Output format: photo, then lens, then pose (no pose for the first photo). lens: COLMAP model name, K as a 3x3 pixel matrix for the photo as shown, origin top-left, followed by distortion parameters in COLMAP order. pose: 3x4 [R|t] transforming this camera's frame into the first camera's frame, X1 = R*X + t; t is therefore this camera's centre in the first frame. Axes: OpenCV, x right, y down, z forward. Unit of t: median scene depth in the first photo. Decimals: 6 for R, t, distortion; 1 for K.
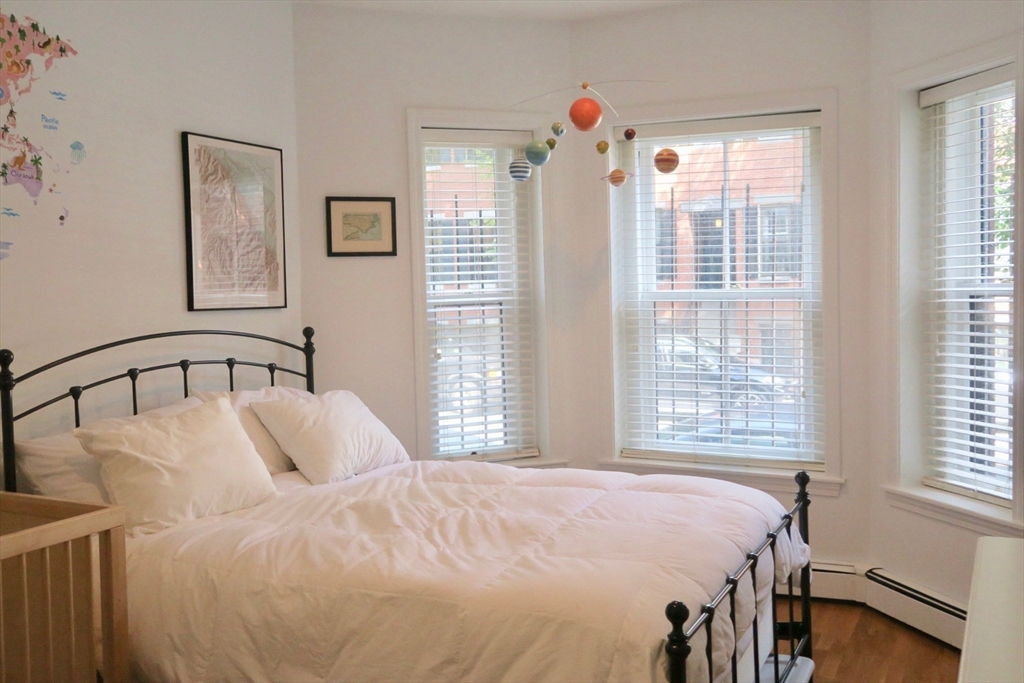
lens RADIAL K [[1010.2, 0, 513.8], [0, 1010.2, 335.5], [0, 0, 1]] dist [0.018287, 0.000000]
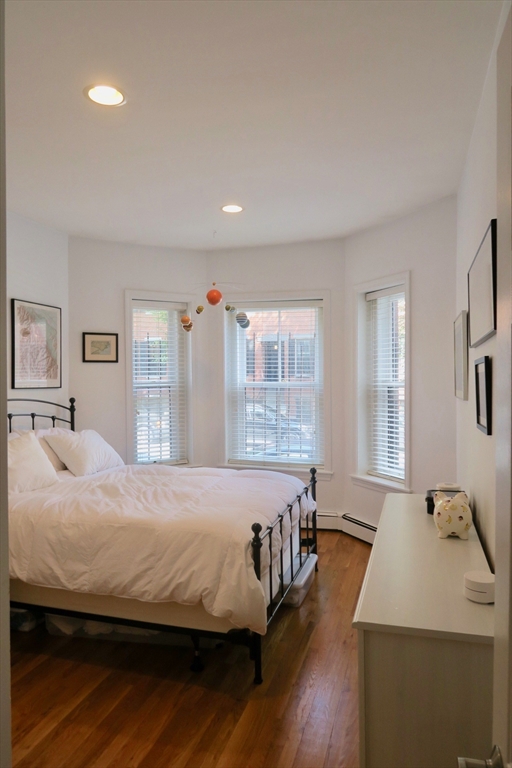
lens RADIAL K [[543.3, 0, 256.5], [0, 543.3, 382.9], [0, 0, 1]] dist [-0.034772, 0.000119]
pose [[0.986277, 0.016261, 0.164298, -0.023857], [-0.010038, 0.999203, -0.038641, -0.000031], [-0.164796, 0.036461, 0.985654, -0.111120]]
